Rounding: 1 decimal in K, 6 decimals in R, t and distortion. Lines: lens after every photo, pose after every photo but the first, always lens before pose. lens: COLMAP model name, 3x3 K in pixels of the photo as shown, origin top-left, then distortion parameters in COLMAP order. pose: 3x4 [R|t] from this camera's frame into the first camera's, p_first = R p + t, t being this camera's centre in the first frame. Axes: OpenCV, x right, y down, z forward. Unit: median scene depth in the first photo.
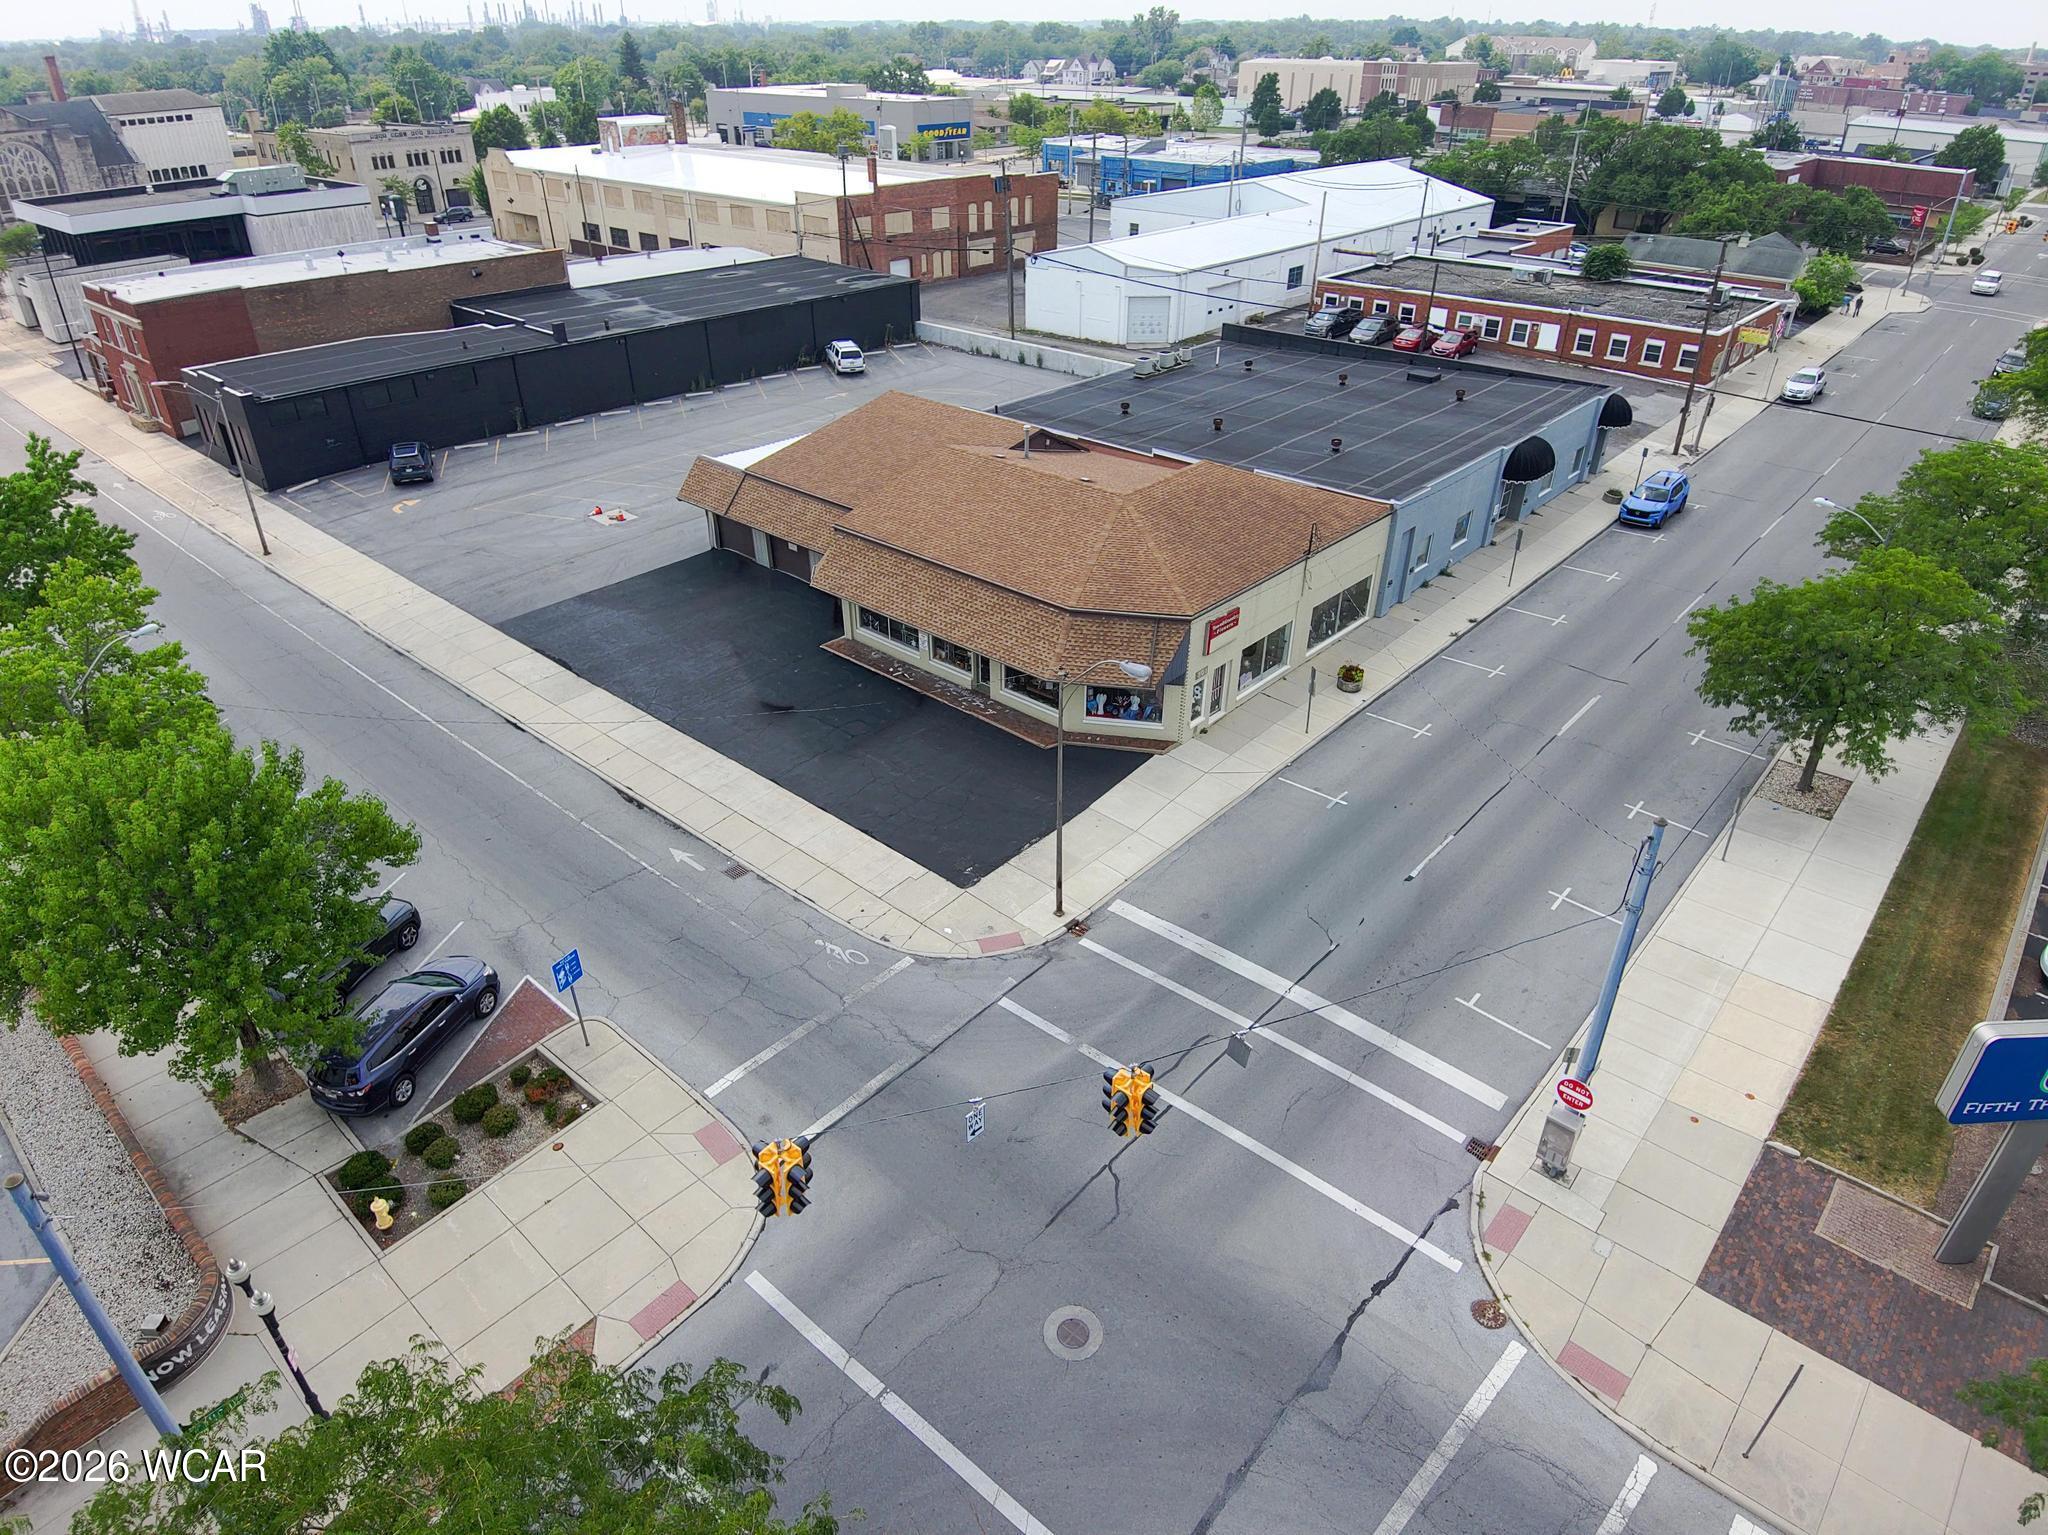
lens RADIAL K [[1209.2, 0, 1024.0], [0, 1209.2, 767.5], [0, 0, 1]] dist [0.091978, -0.125380]
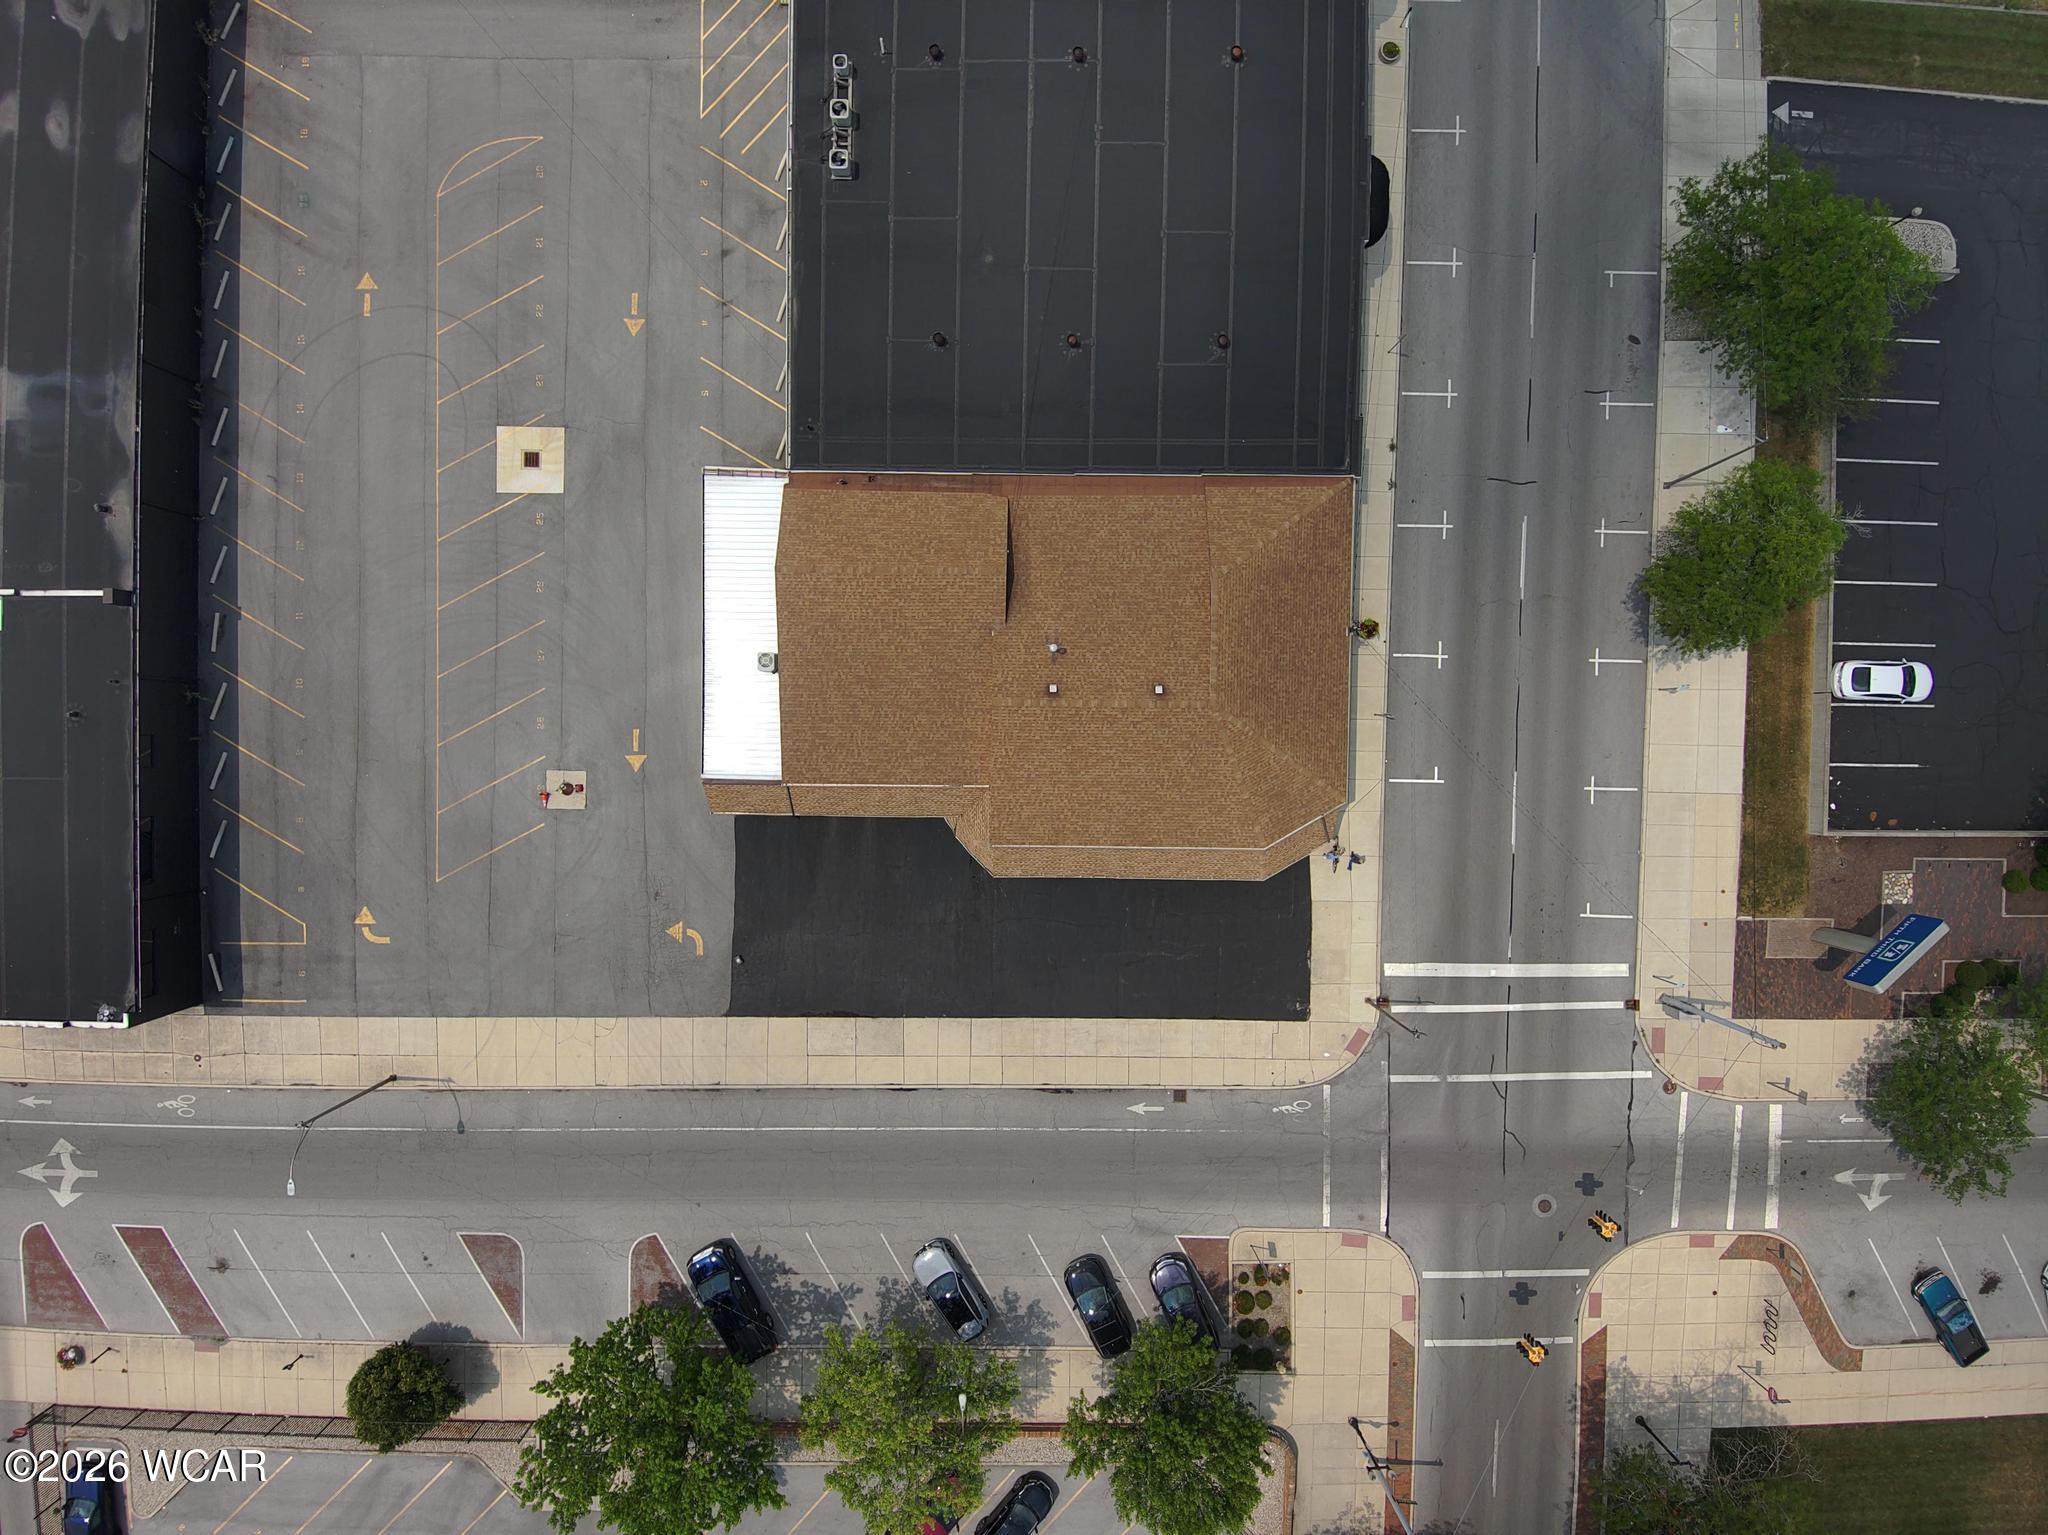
lens RADIAL K [[1209.2, 0, 1024.0], [0, 1209.2, 767.5], [0, 0, 1]] dist [0.091978, -0.125380]
pose [[0.755396, -0.655246, -0.005496, -0.078742], [0.328028, 0.370878, 0.868819, -1.167591], [-0.567252, -0.658105, 0.495099, 0.473959]]
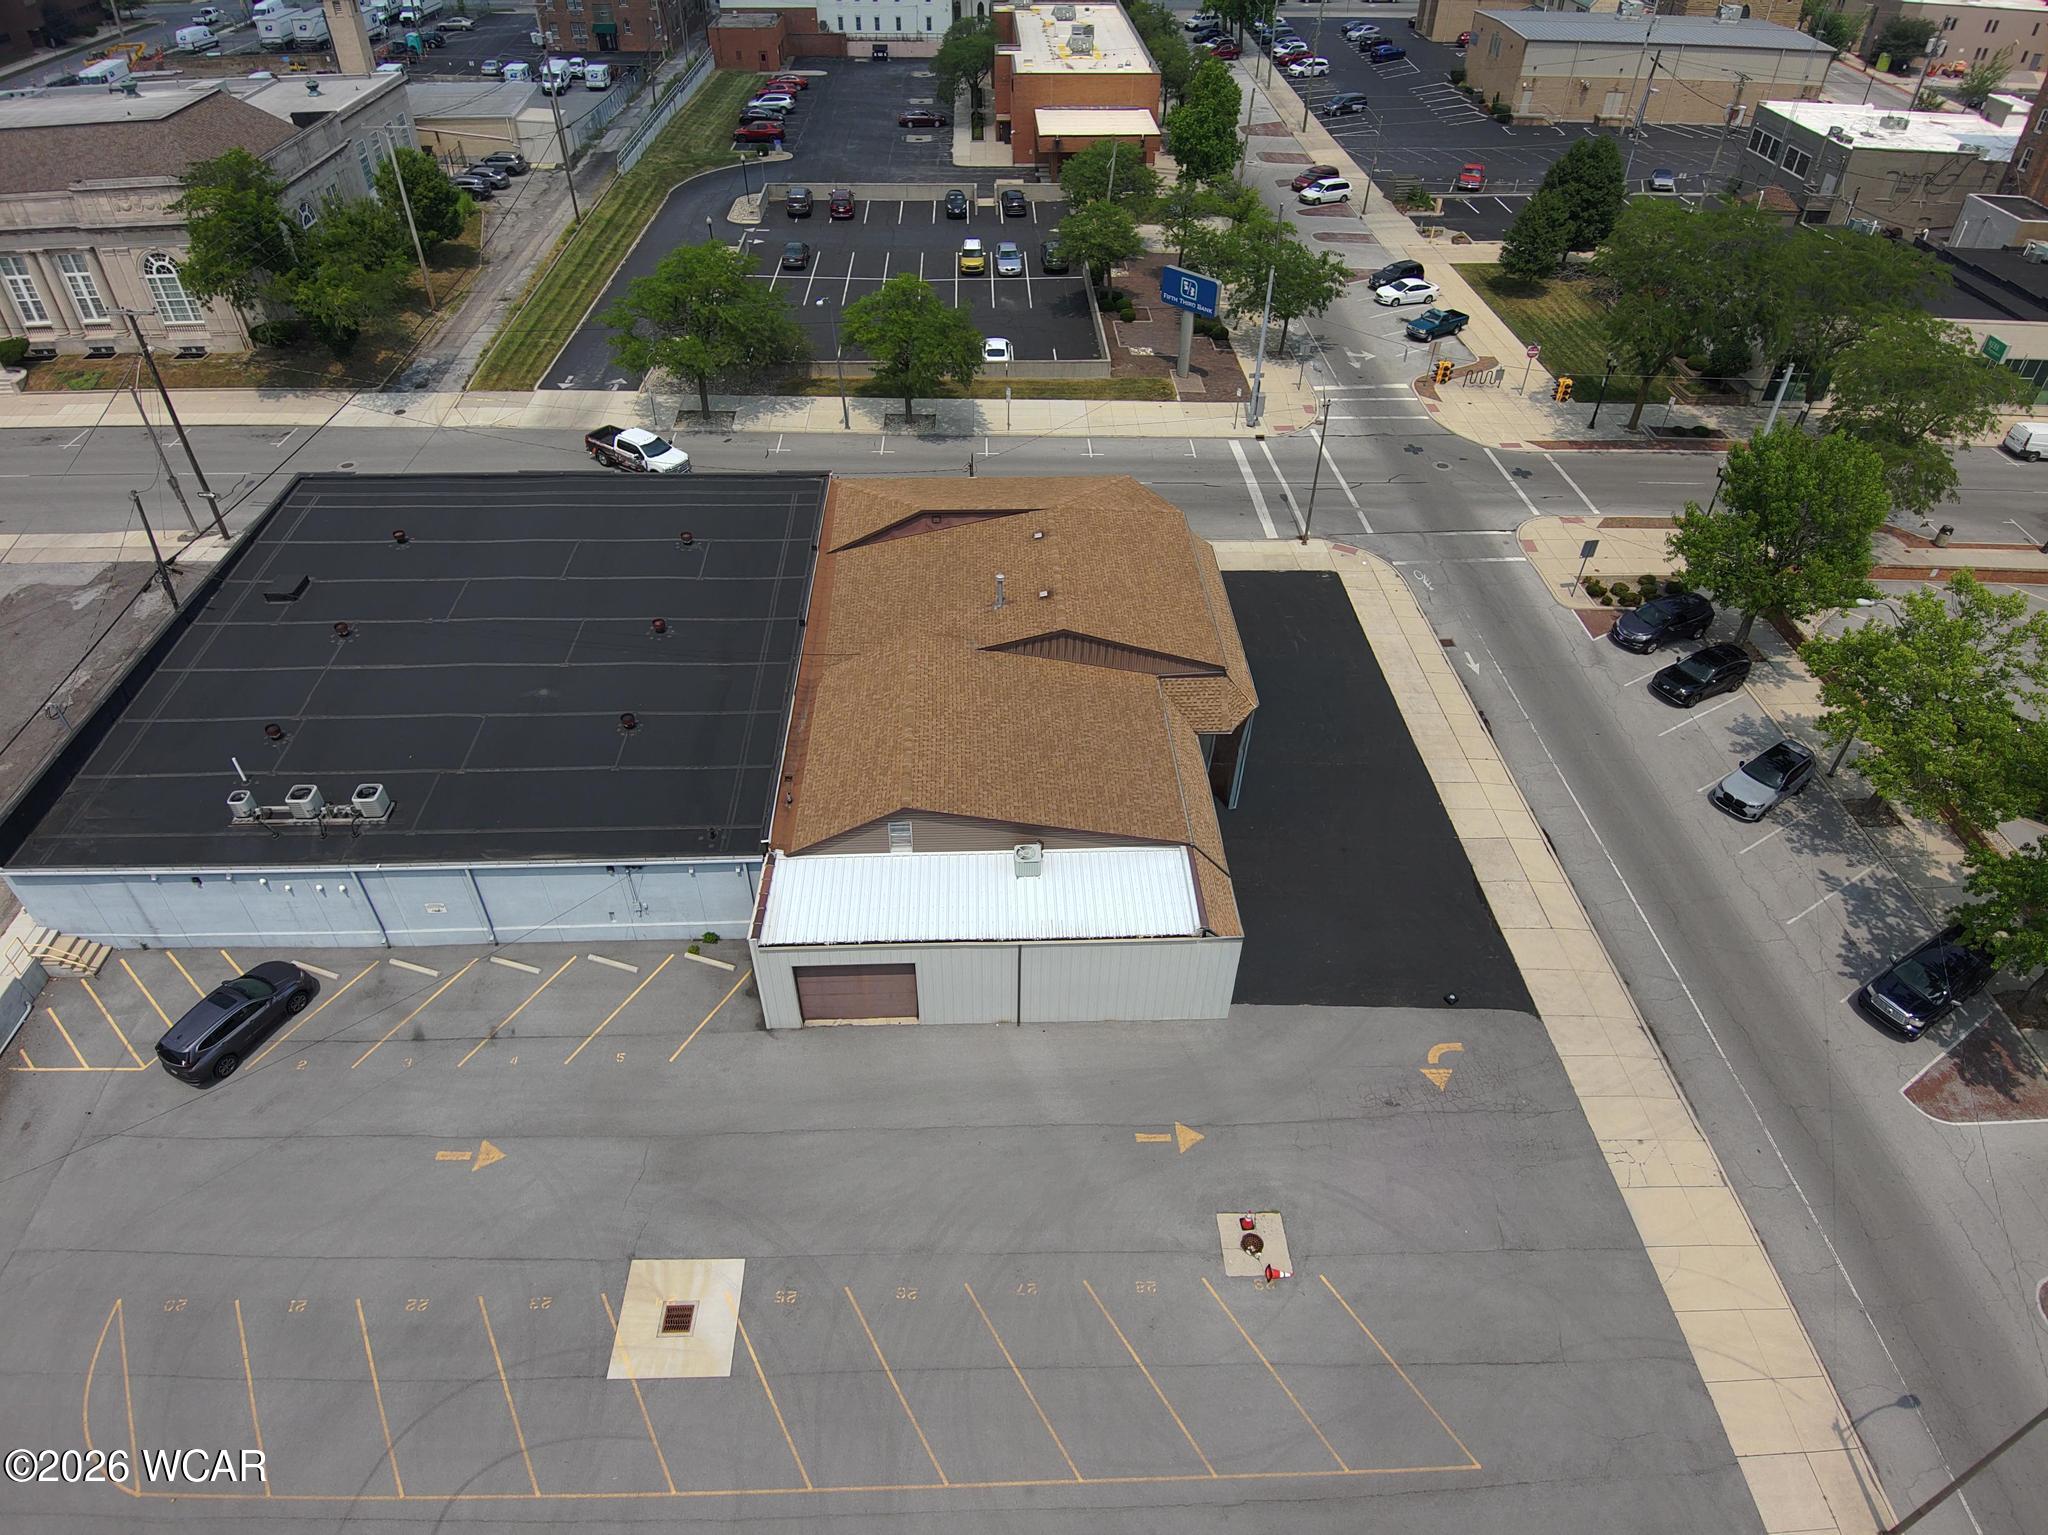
lens RADIAL K [[1209.2, 0, 1024.0], [0, 1209.2, 767.5], [0, 0, 1]] dist [0.091978, -0.125380]
pose [[-0.691923, -0.471950, 0.546357, -0.601129], [0.366163, 0.422810, 0.828949, -1.010034], [-0.622228, 0.773624, -0.119741, 1.261289]]
